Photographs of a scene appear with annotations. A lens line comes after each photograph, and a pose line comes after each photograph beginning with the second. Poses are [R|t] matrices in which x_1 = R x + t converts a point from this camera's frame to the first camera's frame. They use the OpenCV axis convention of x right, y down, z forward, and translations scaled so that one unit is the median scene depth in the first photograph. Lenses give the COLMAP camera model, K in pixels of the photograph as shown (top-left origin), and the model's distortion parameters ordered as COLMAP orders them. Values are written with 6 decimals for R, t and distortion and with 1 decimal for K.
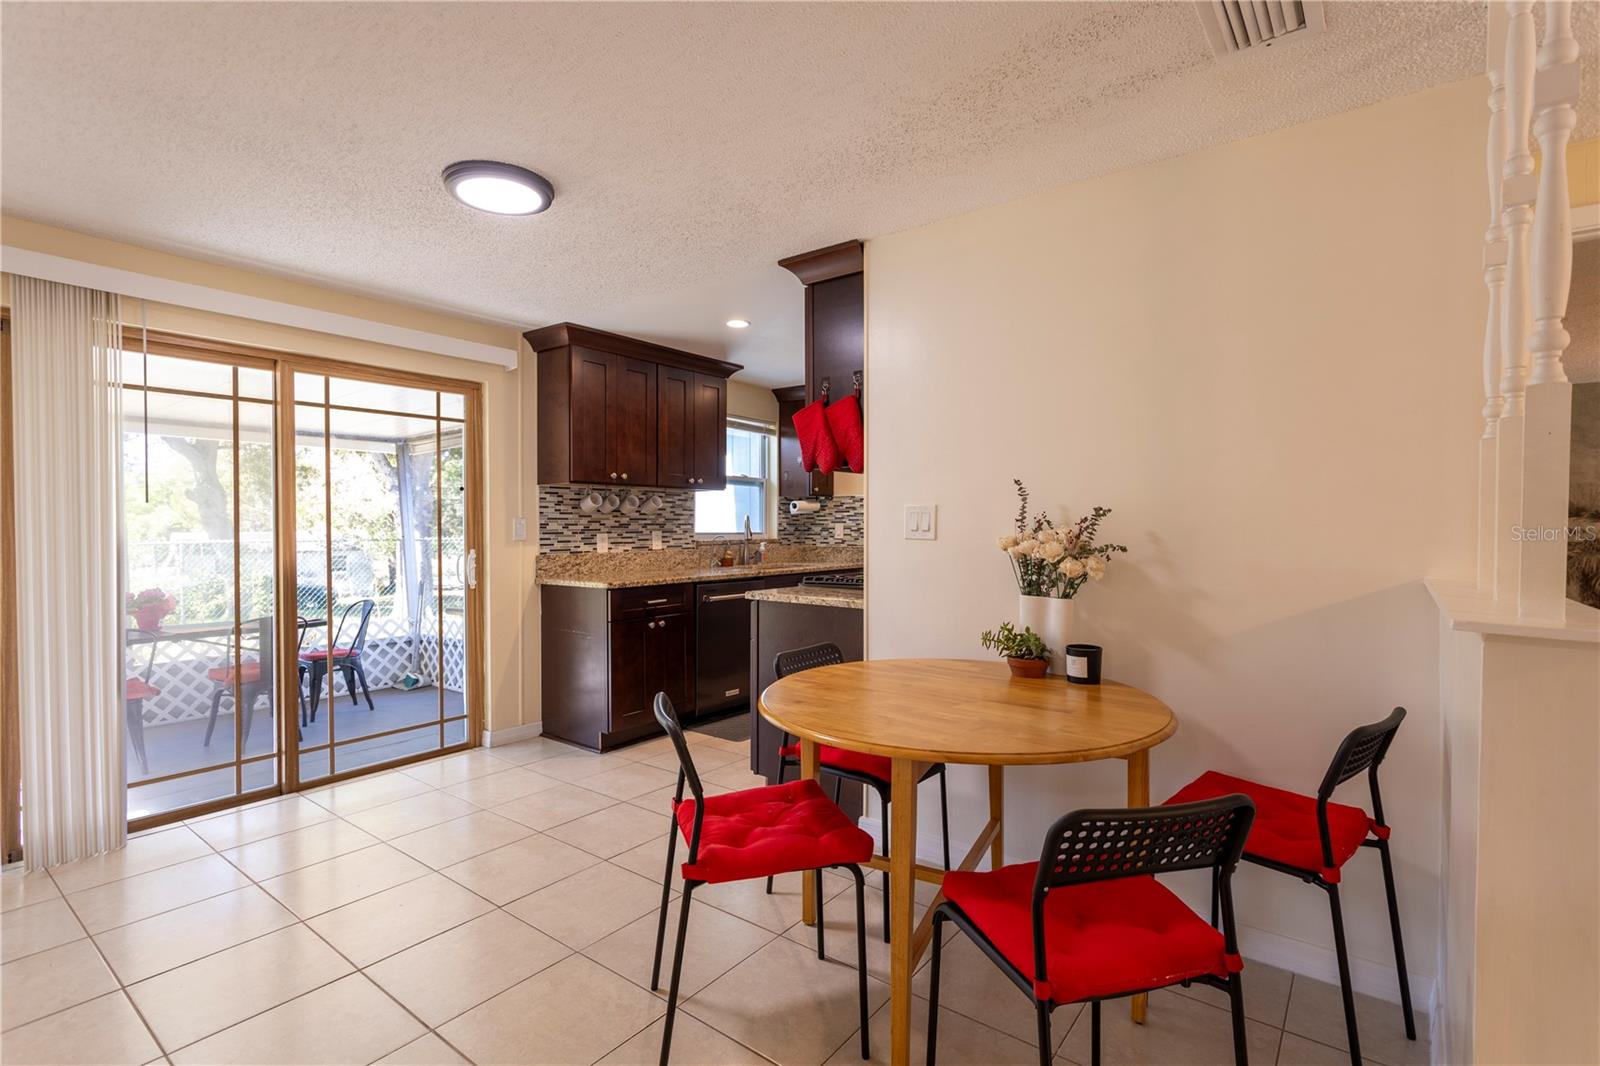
lens RADIAL K [[746.9, 0, 813.4], [0, 746.9, 531.0], [0, 0, 1]] dist [-0.002184, 0.002158]
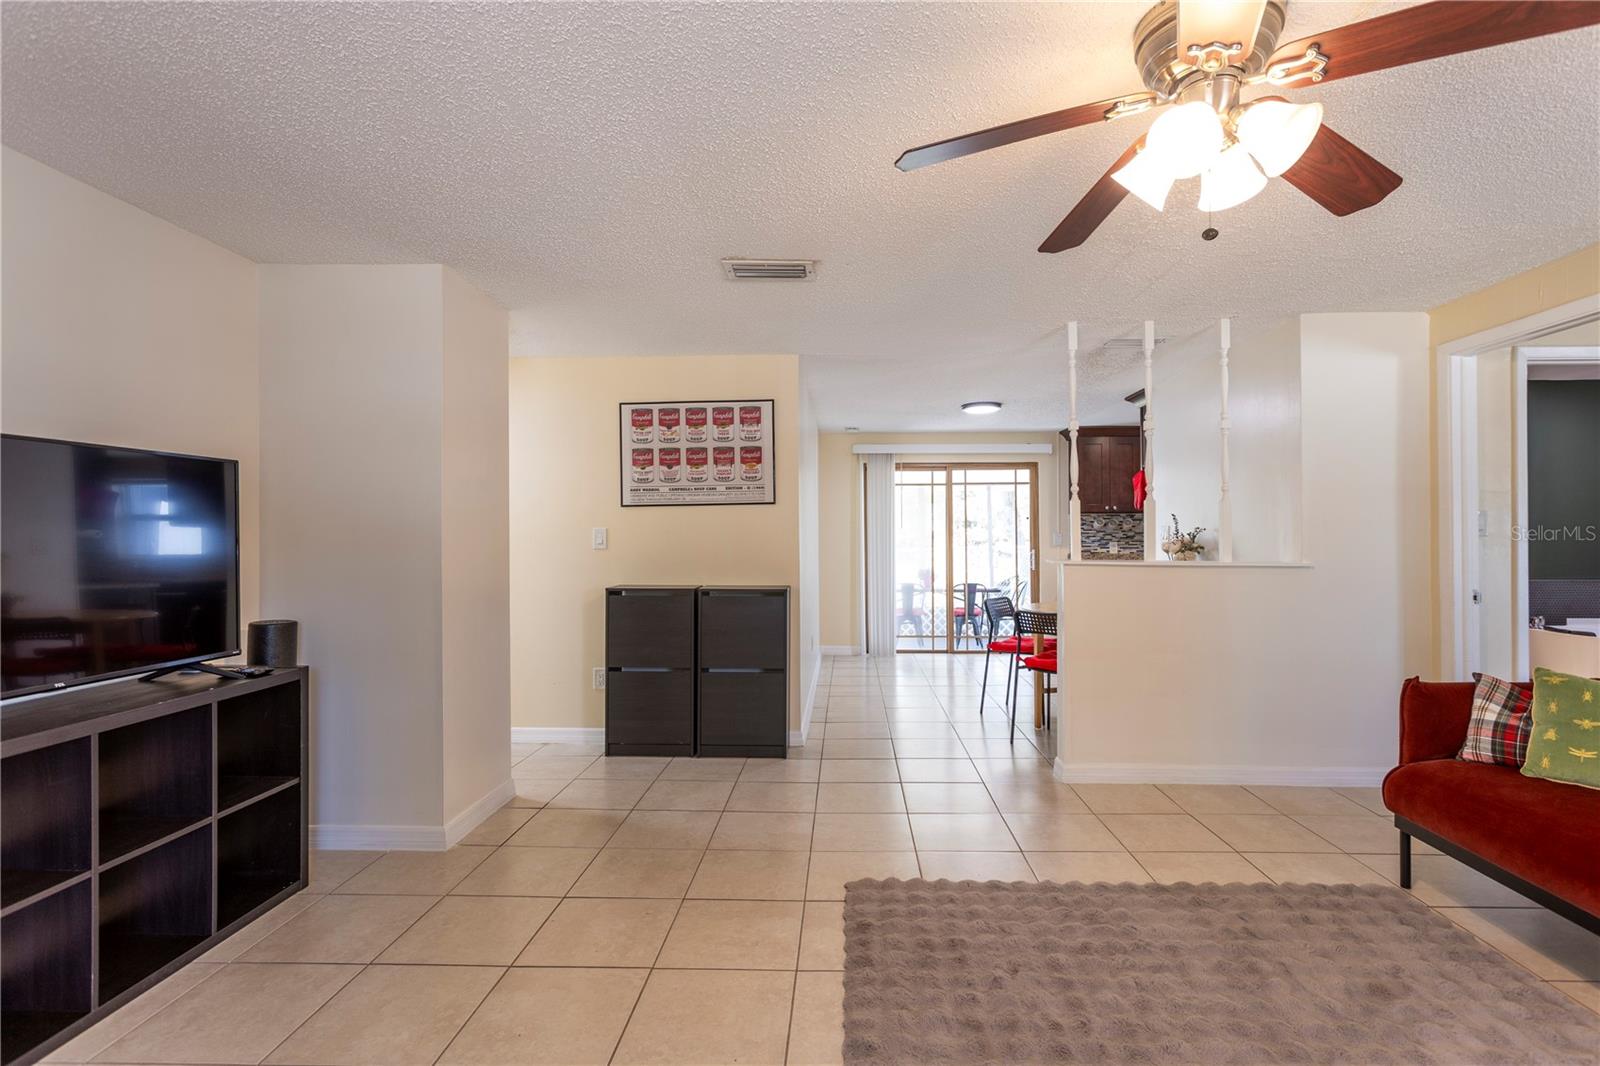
lens RADIAL K [[746.9, 0, 801.9], [0, 746.9, 534.3], [0, 0, 1]] dist [-0.002184, 0.002158]
pose [[0.560224, -0.007413, -0.828308, 0.726449], [-0.001675, 0.999948, -0.010082, 0.004780], [0.828339, 0.007035, 0.560183, -0.512837]]
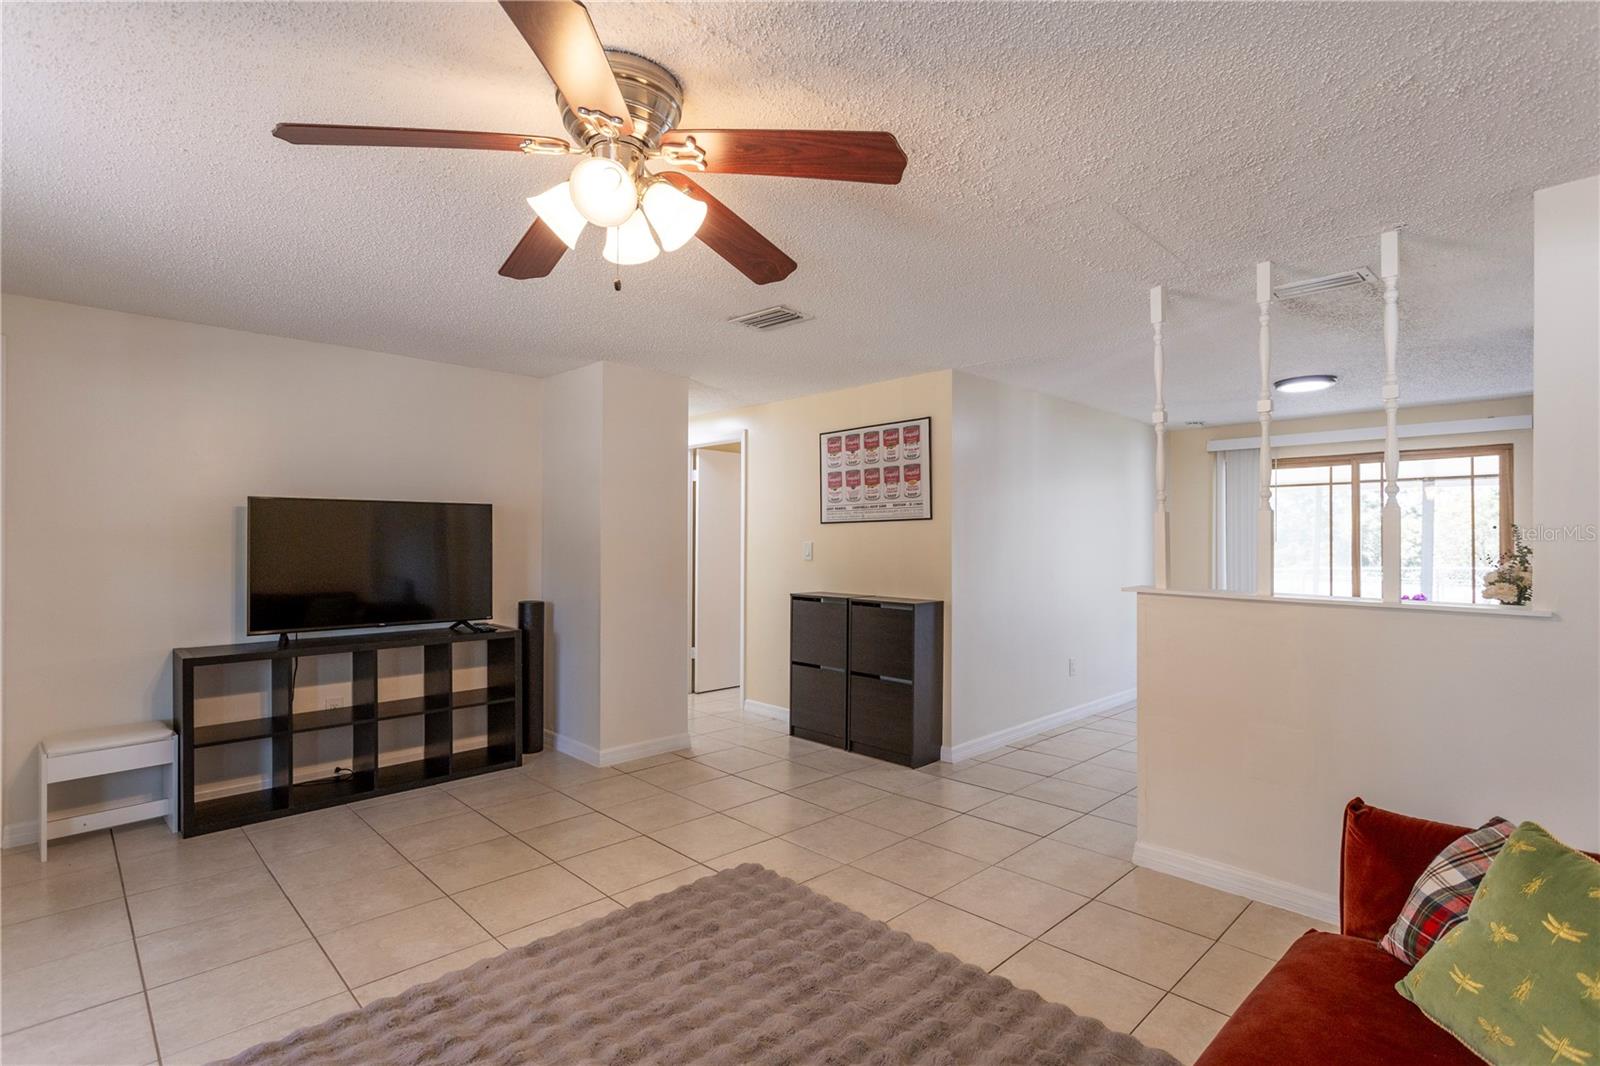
lens RADIAL K [[746.9, 0, 792.6], [0, 746.9, 543.4], [0, 0, 1]] dist [-0.002184, 0.002158]
pose [[-0.154446, -0.004068, -0.987993, 0.908336], [-0.013409, 0.999908, -0.002021, -0.009199], [0.987910, 0.012936, -0.154486, -0.006638]]
